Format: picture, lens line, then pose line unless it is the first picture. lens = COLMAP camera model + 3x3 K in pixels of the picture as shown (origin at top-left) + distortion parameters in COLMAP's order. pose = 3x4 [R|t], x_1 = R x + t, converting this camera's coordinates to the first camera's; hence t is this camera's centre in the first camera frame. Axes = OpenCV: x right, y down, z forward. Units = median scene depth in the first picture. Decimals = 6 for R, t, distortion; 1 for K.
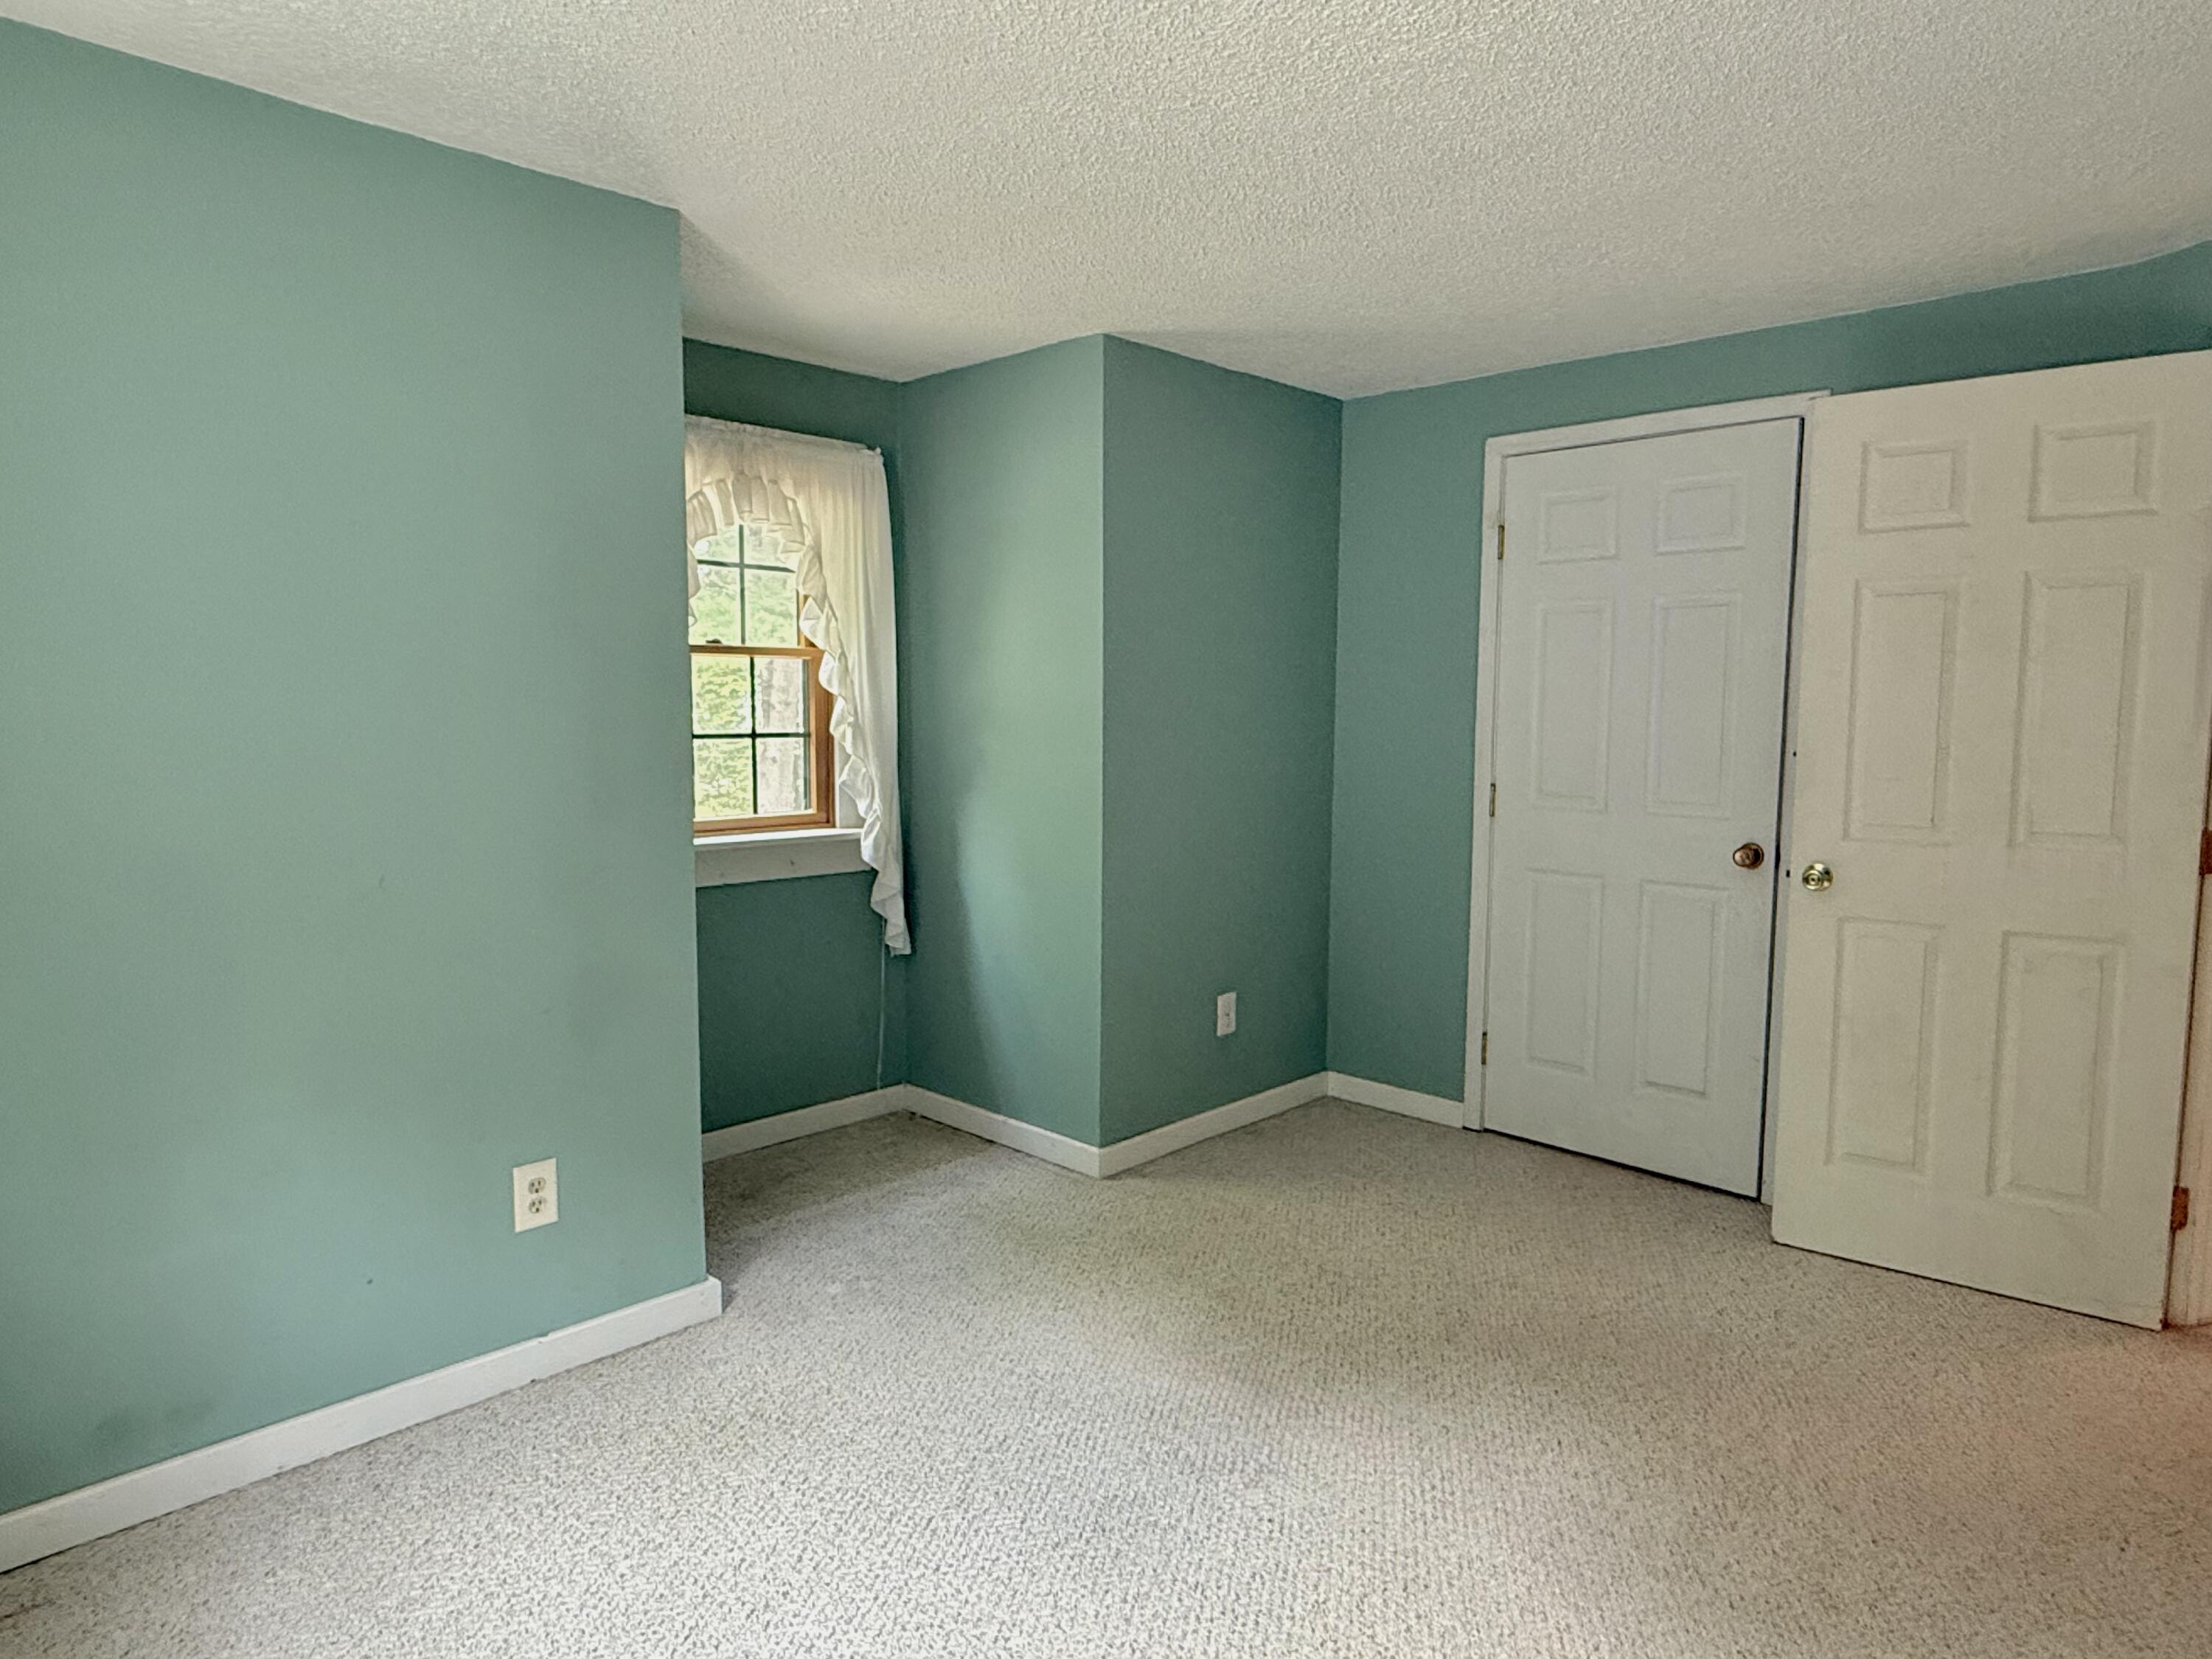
lens RADIAL K [[1337.7, 0, 1106.0], [0, 1337.7, 829.5], [0, 0, 1]] dist [0.002177, 0.001847]
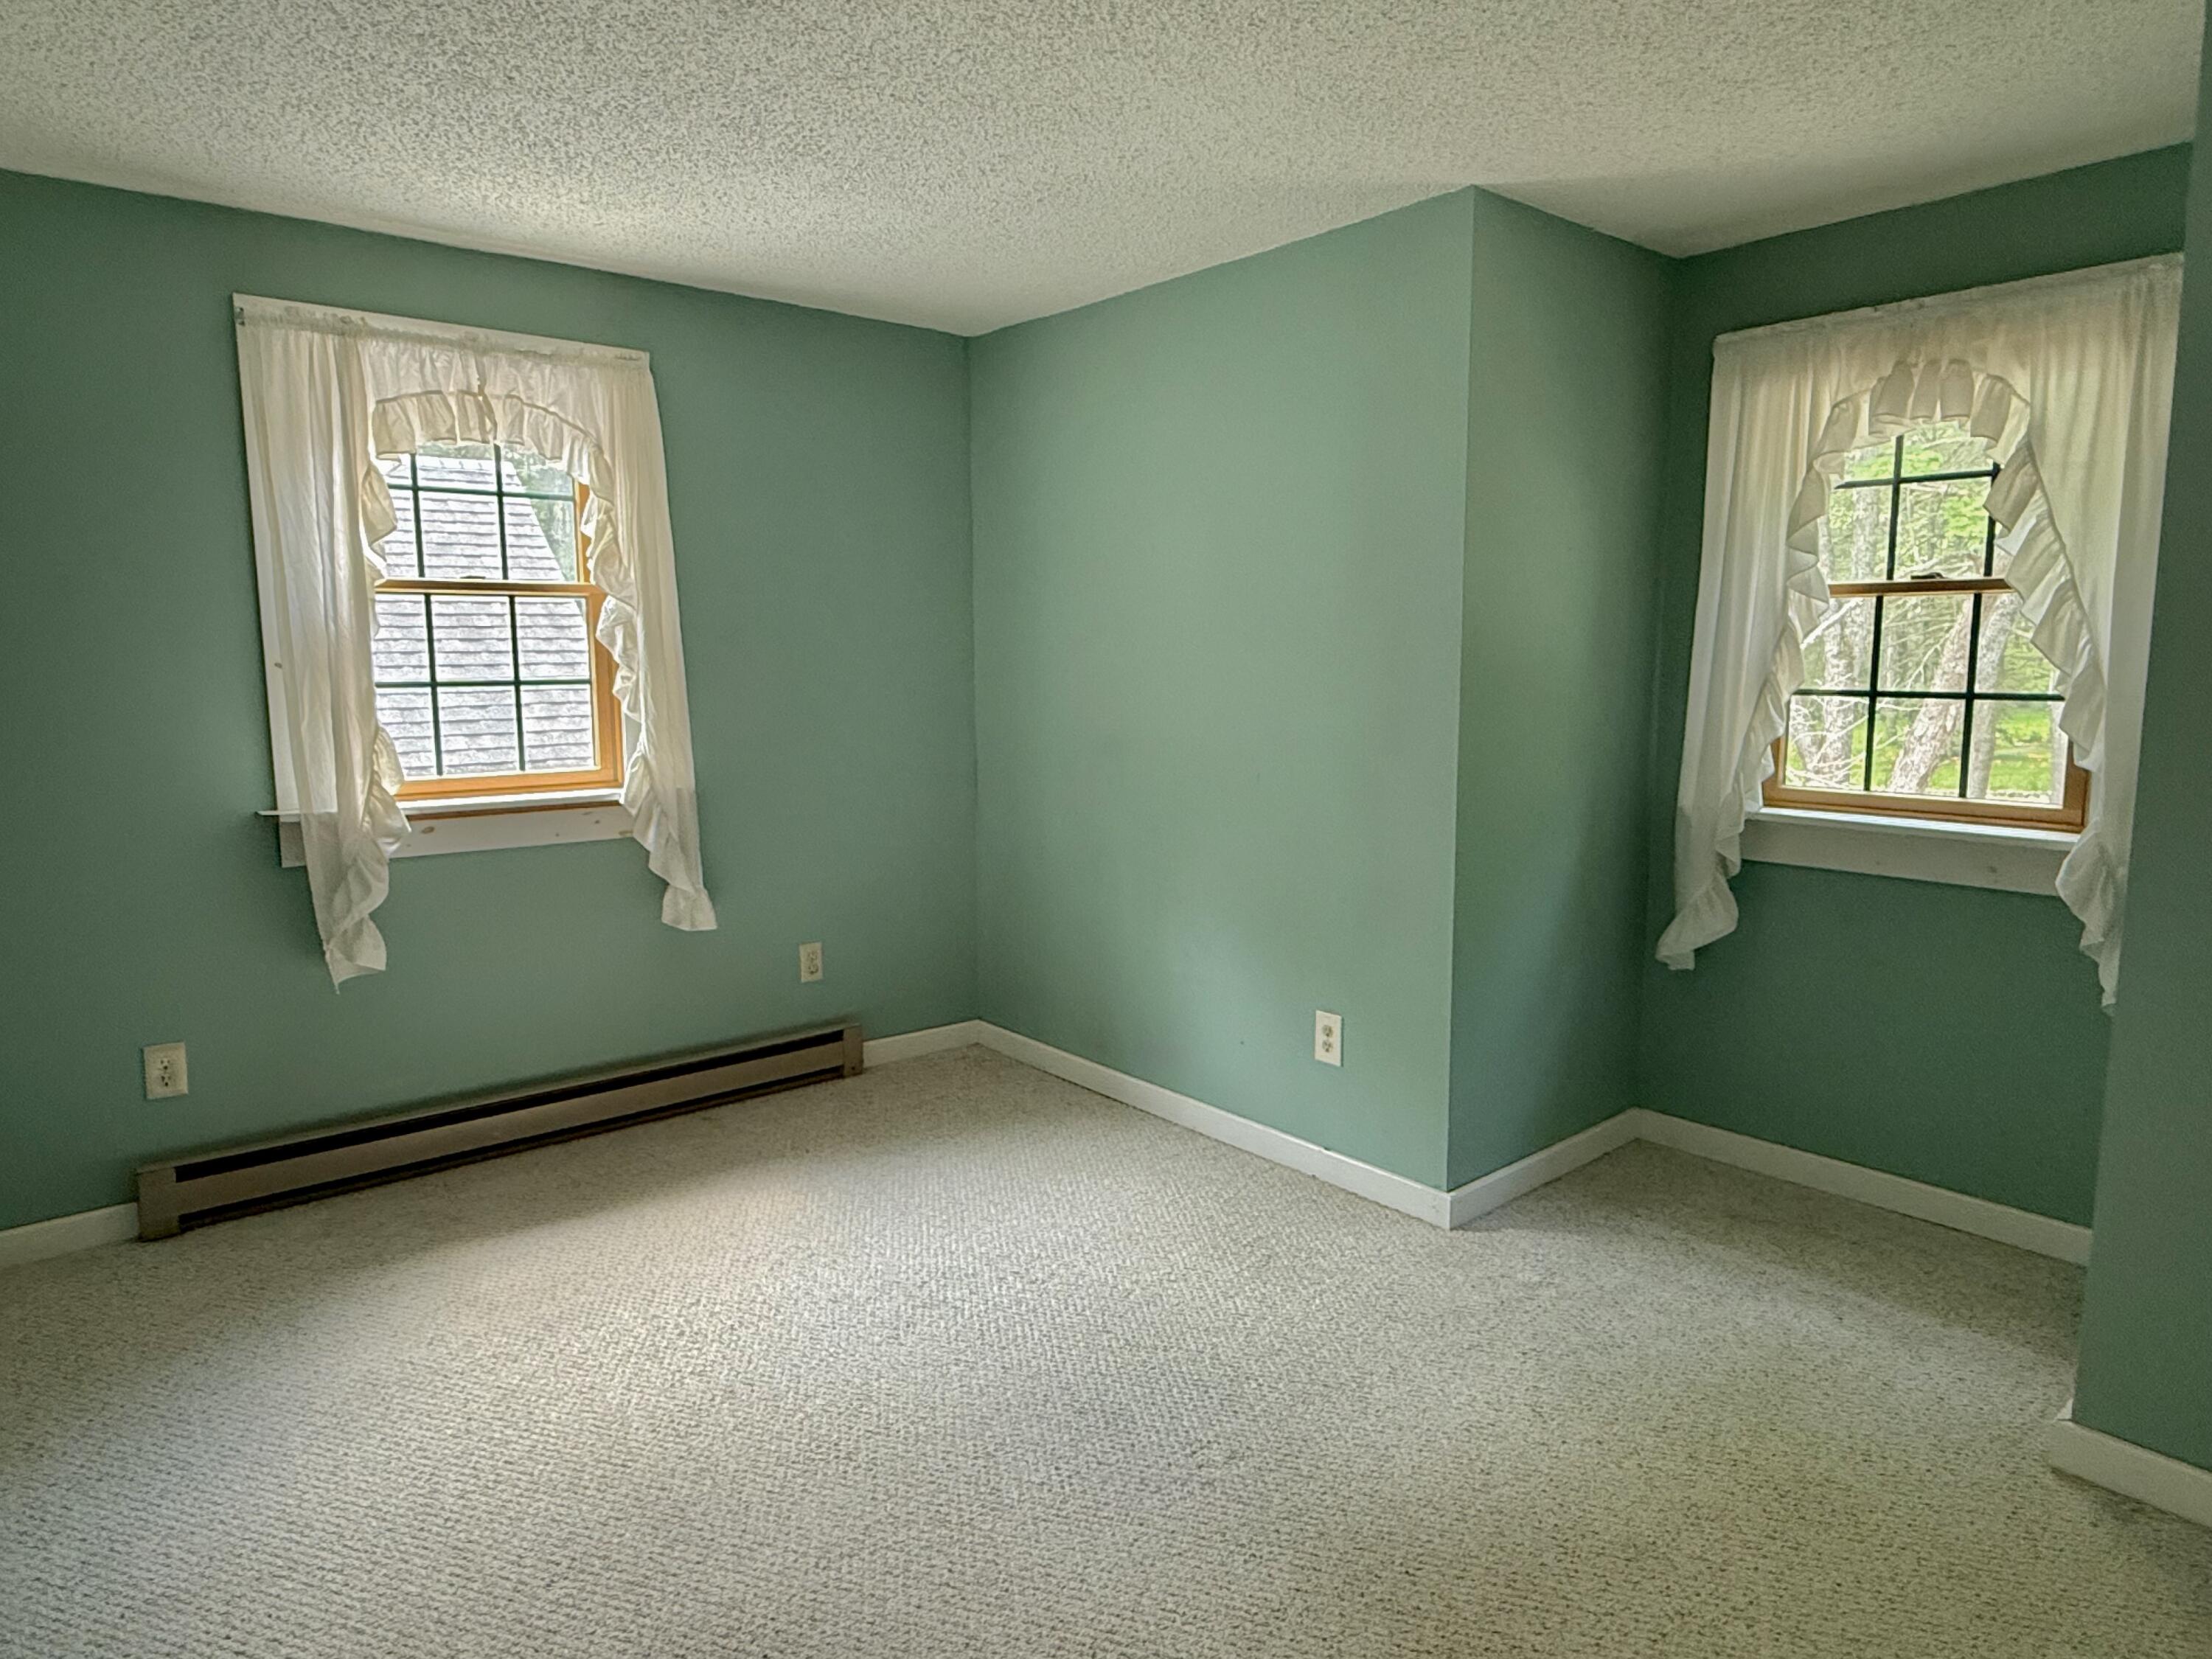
lens RADIAL K [[1337.7, 0, 1106.0], [0, 1337.7, 829.5], [0, 0, 1]] dist [0.002177, 0.001847]
pose [[-0.095468, 0.129468, -0.986977, 0.658117], [-0.094776, 0.985819, 0.138484, -0.064387], [0.990910, 0.106762, -0.081844, 0.688465]]
